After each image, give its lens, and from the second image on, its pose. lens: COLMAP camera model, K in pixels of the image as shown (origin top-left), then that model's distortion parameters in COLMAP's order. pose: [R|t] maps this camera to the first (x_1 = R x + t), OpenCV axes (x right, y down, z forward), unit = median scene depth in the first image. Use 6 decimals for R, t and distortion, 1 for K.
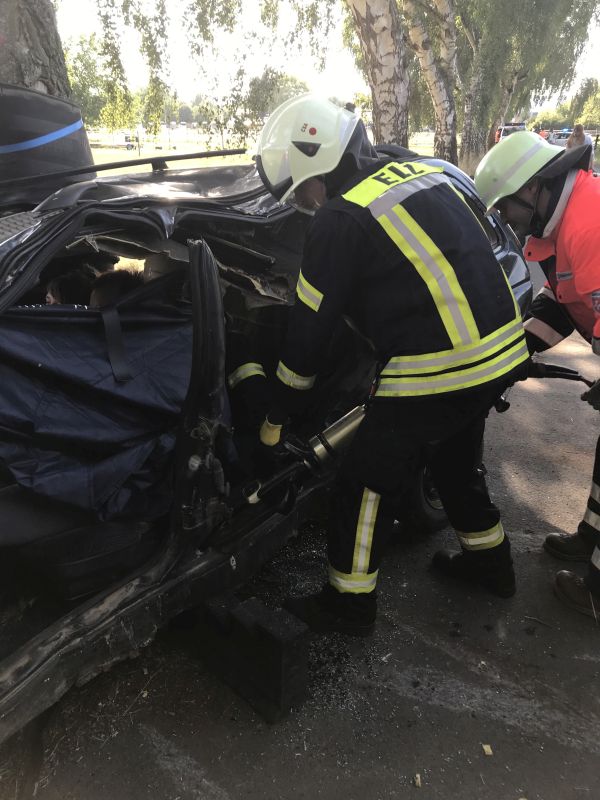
lens RADIAL K [[666.4, 0, 300.0], [0, 666.4, 400.0], [0, 0, 1]] dist [0.012946, -0.000912]
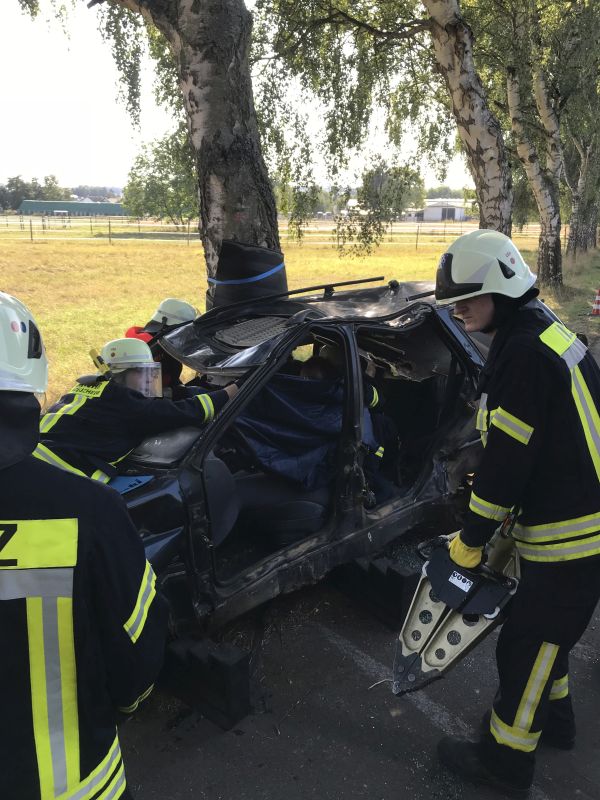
lens RADIAL K [[666.4, 0, 300.0], [0, 666.4, 400.0], [0, 0, 1]] dist [0.012946, -0.000912]
pose [[0.987255, 0.044450, -0.152812, -0.010591], [-0.061948, 0.991807, -0.111719, 0.027351], [0.146594, 0.119762, 0.981920, -0.167749]]
